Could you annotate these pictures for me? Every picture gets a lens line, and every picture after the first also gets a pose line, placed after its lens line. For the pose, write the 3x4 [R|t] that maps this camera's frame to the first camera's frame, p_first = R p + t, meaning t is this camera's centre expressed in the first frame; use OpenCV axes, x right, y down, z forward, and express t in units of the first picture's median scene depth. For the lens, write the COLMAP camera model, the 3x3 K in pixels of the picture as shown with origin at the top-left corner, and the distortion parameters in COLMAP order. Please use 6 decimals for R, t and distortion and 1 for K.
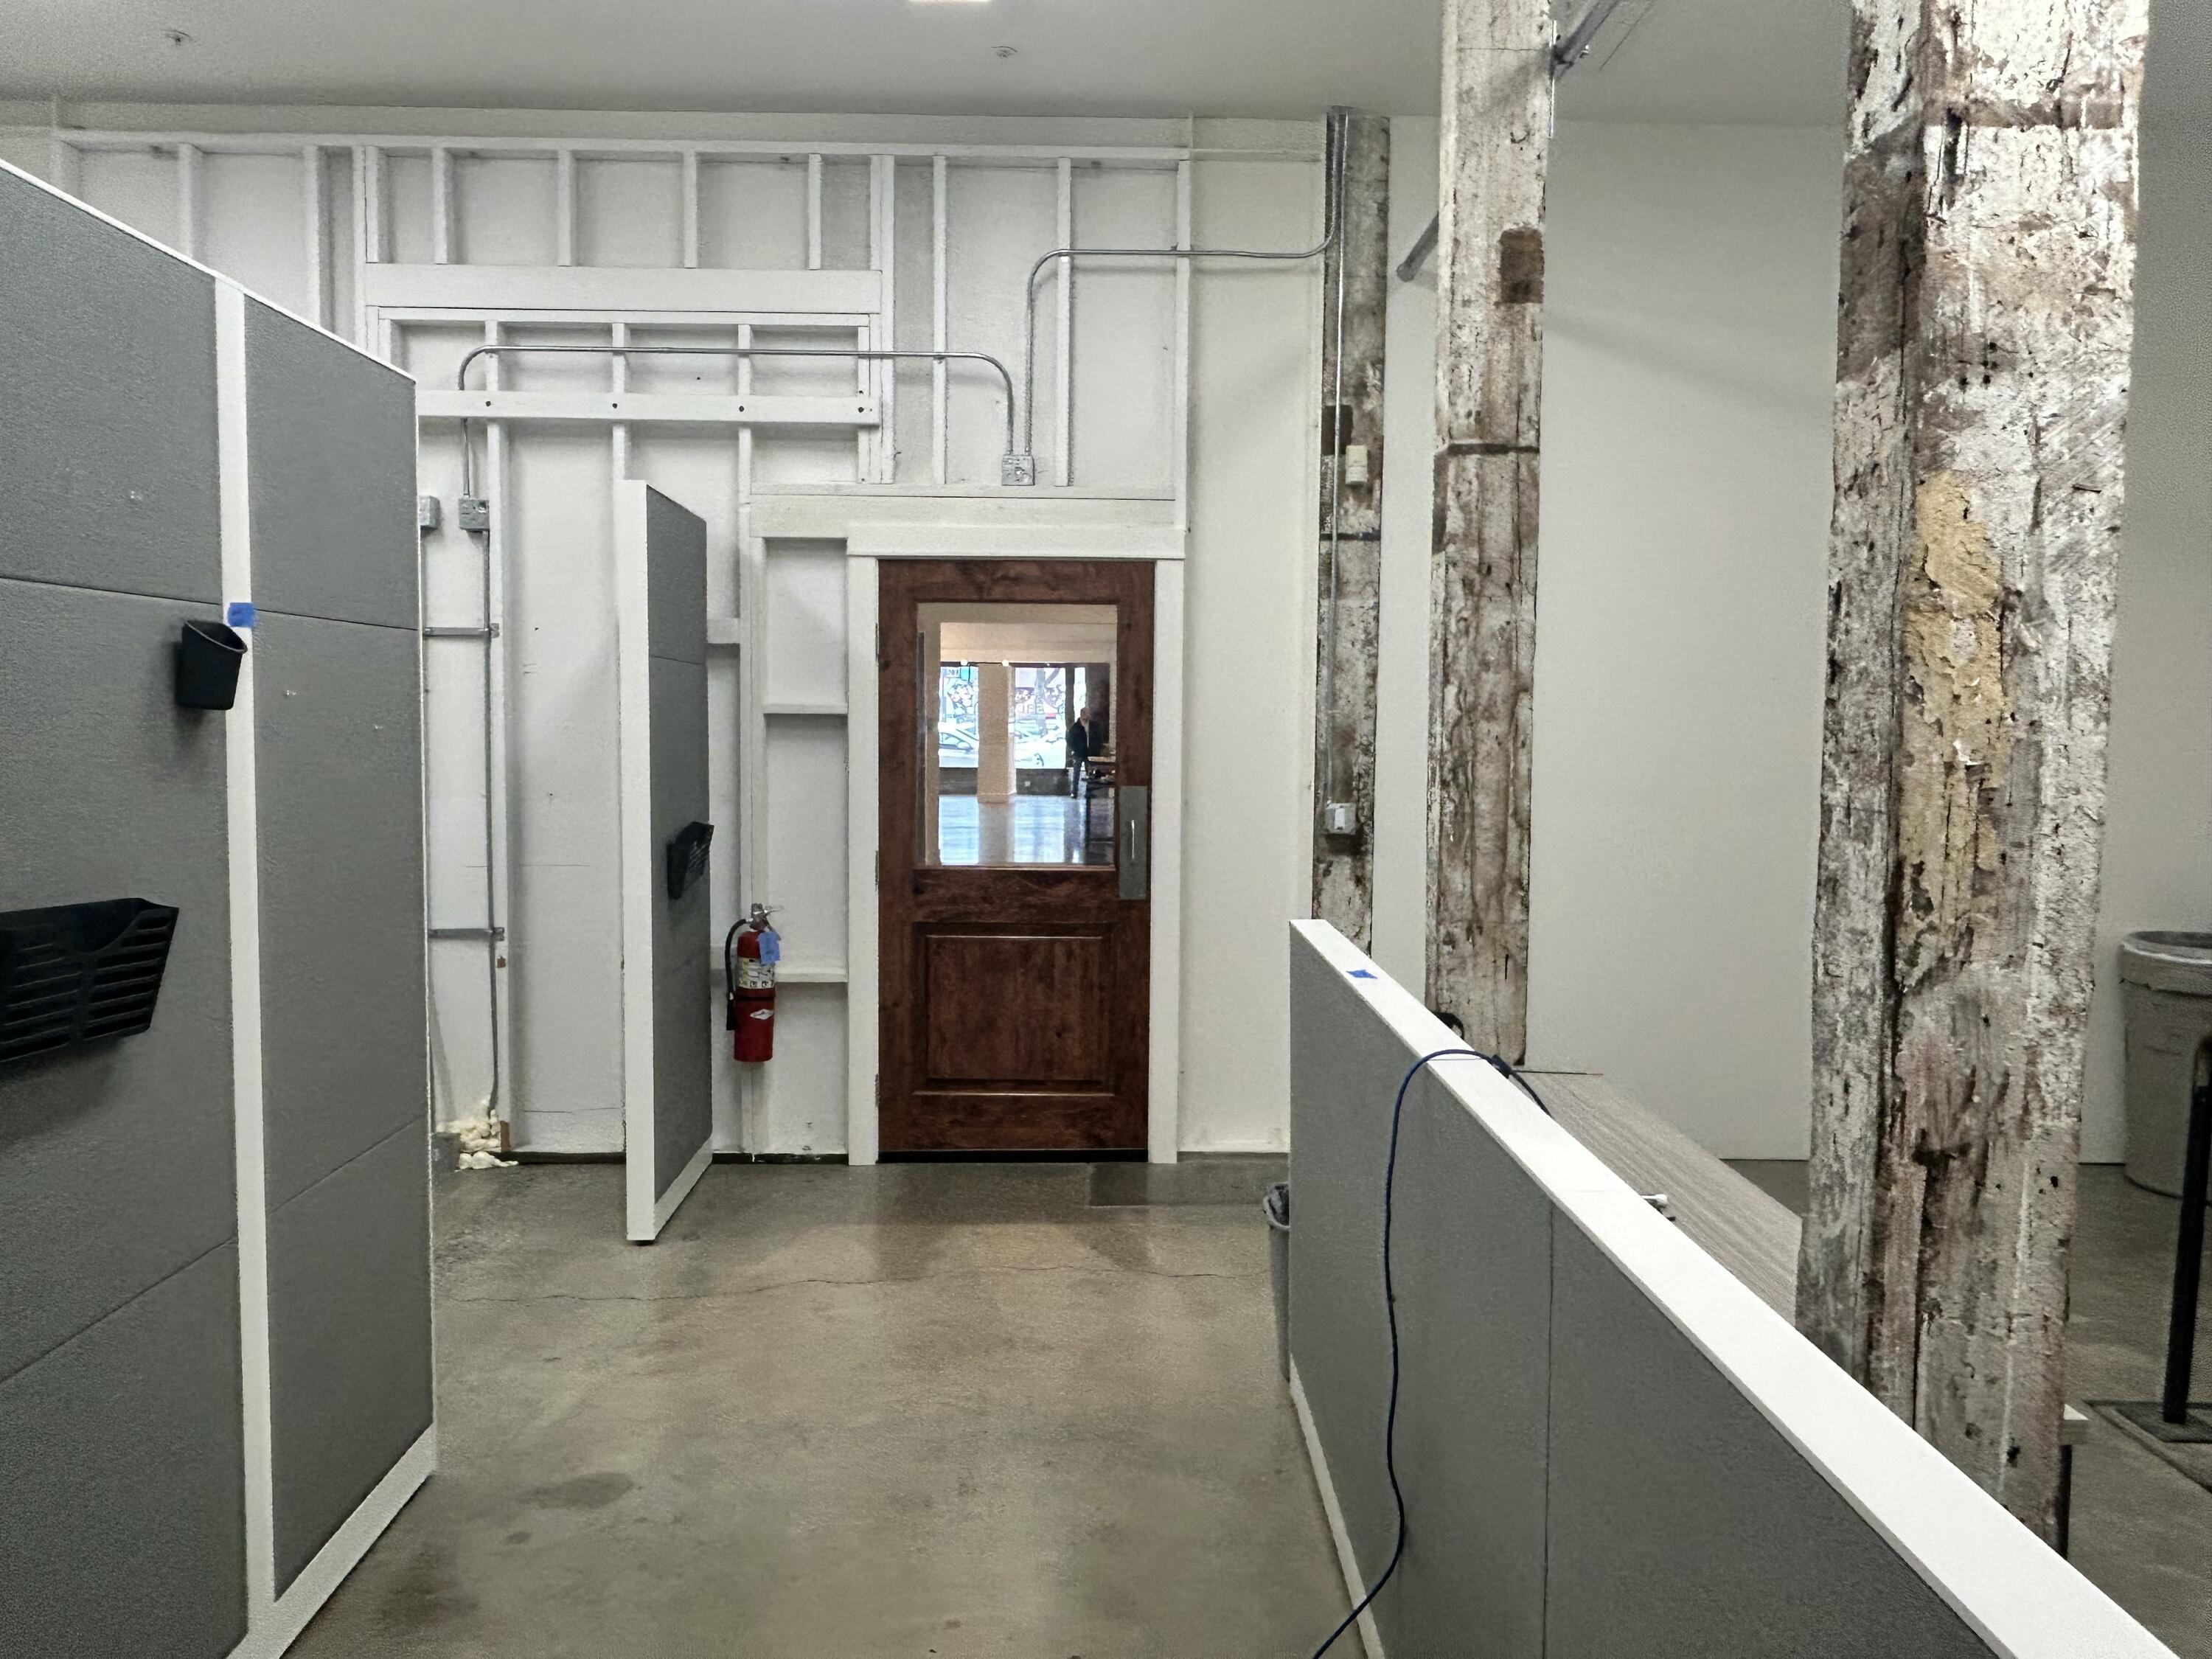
lens RADIAL K [[1487.9, 0, 1107.5], [0, 1487.9, 820.6], [0, 0, 1]] dist [-0.004268, -0.010454]
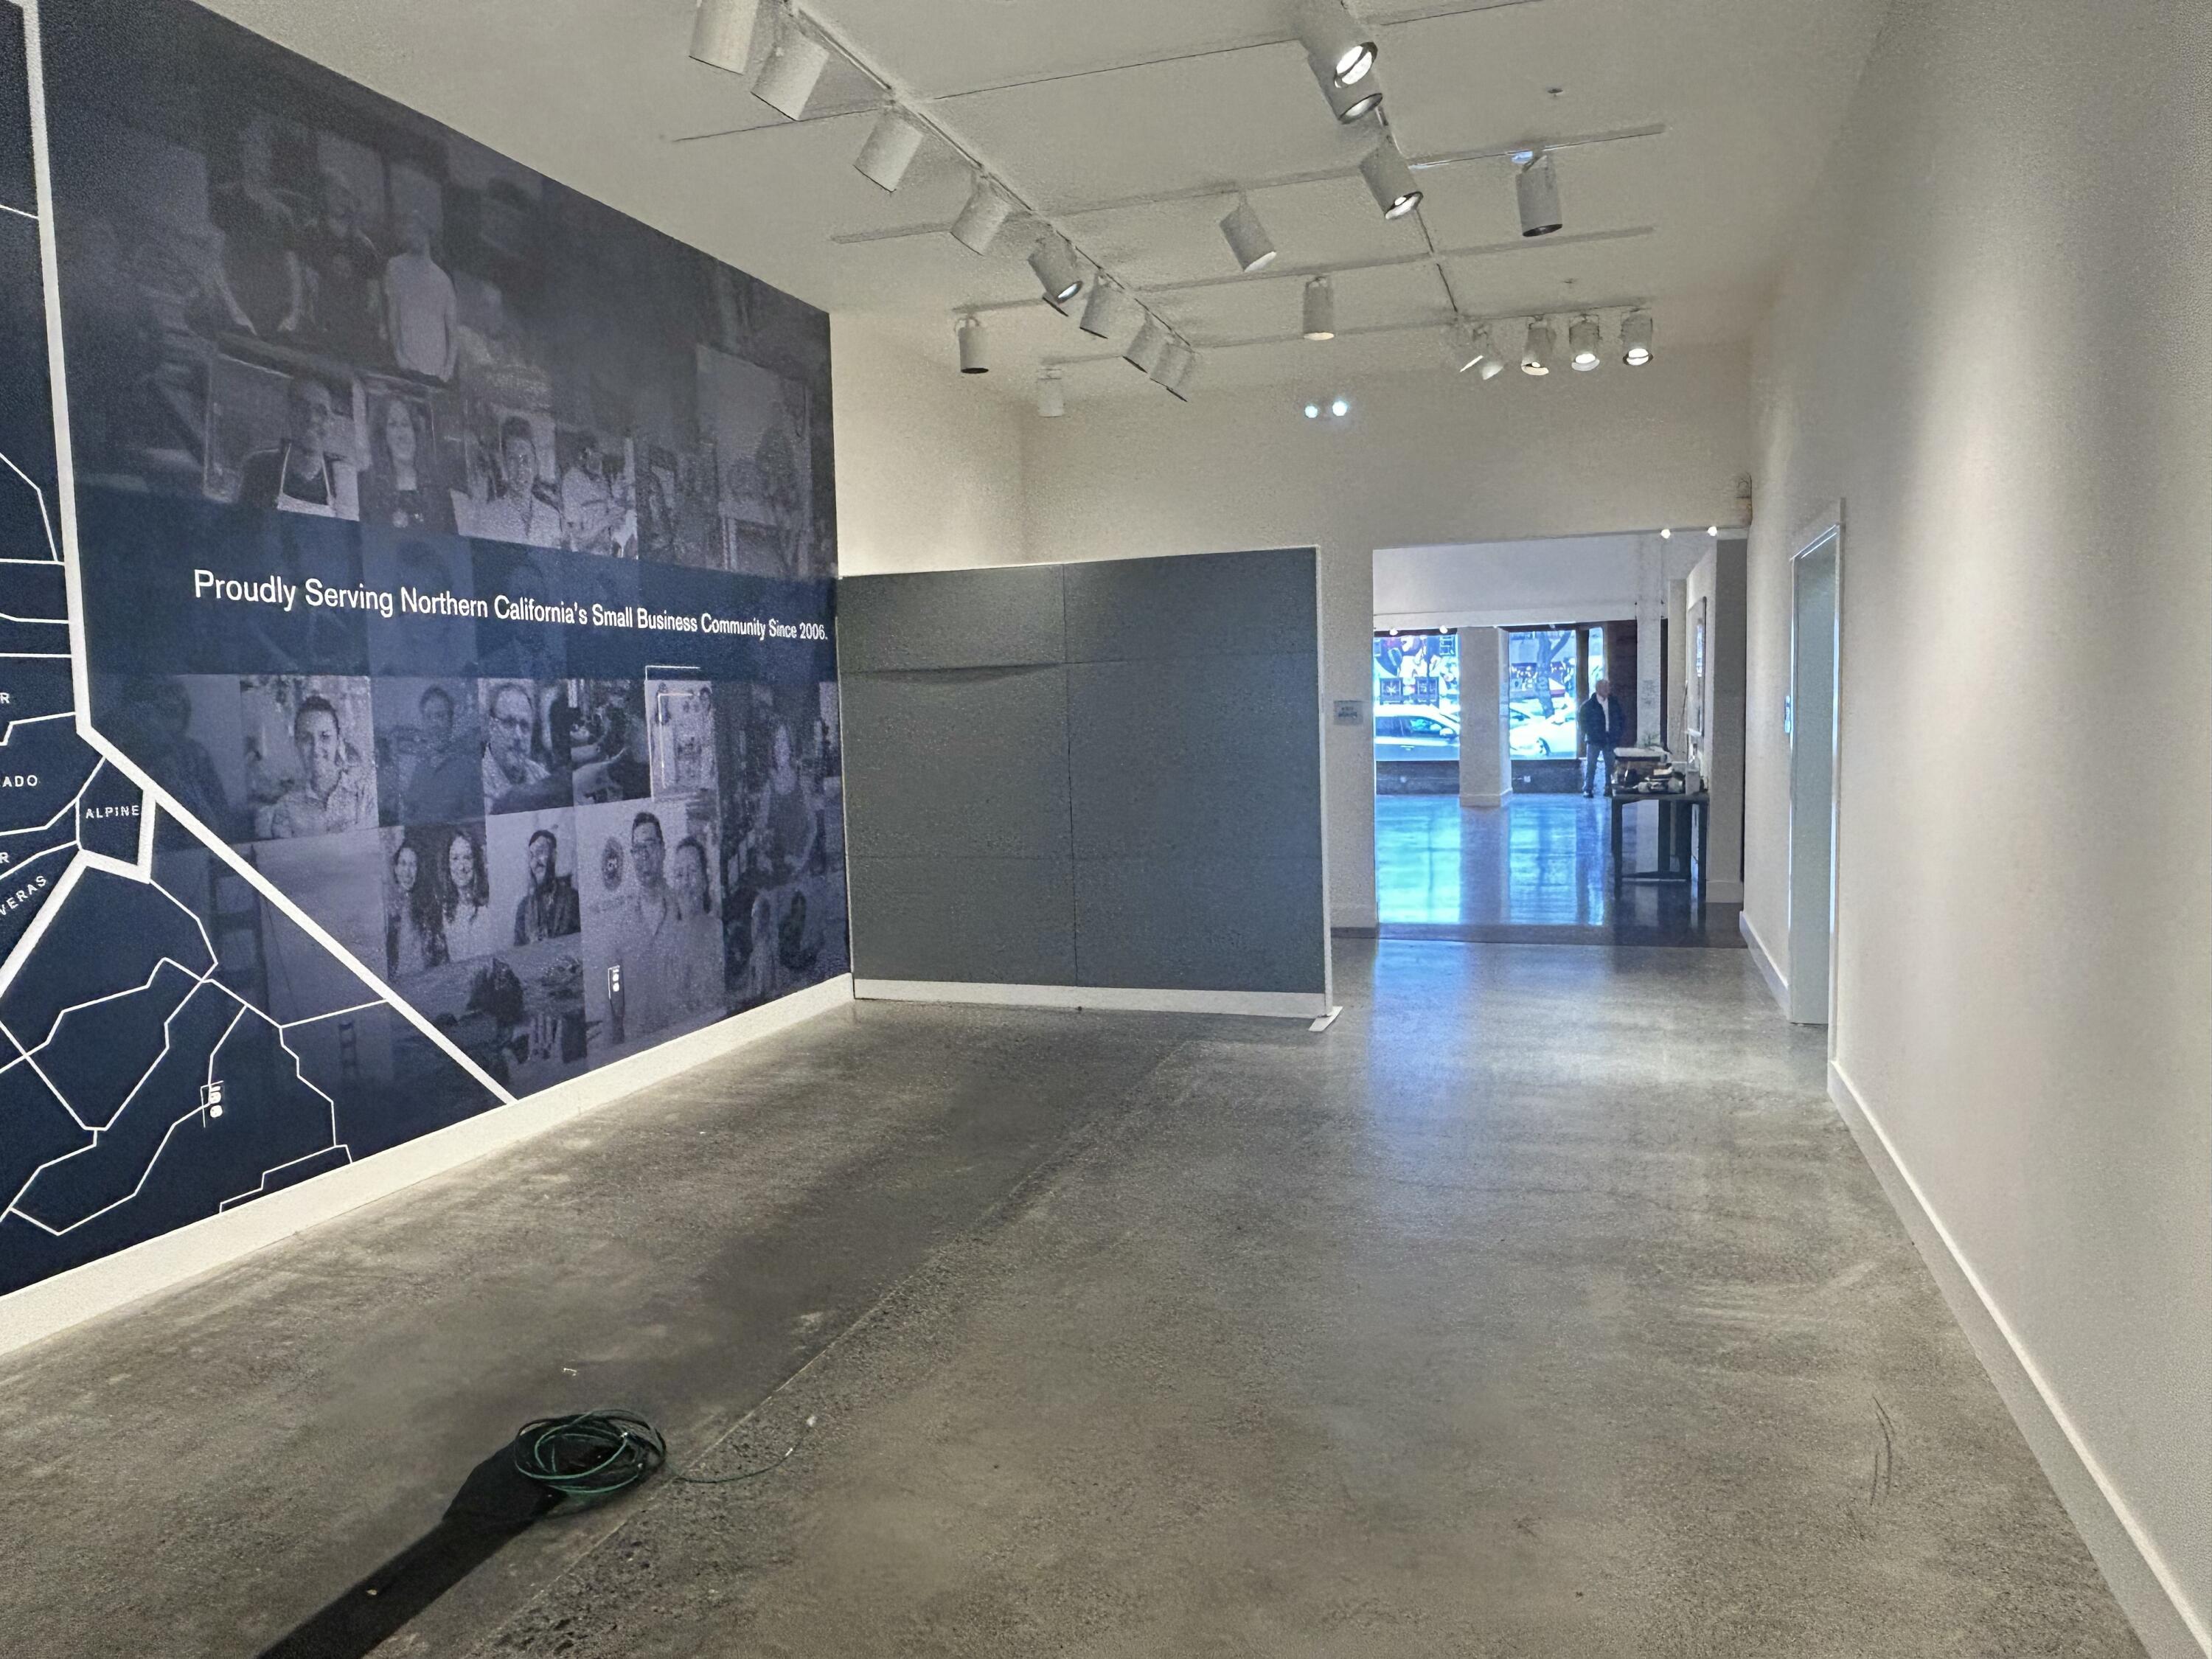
lens RADIAL K [[1487.9, 0, 1090.1], [0, 1487.9, 828.0], [0, 0, 1]] dist [-0.004268, -0.010454]
pose [[0.941463, -0.003872, -0.337094, -0.035707], [0.008957, 0.999868, 0.013532, -0.070072], [0.336997, -0.015759, 0.941374, 1.051828]]
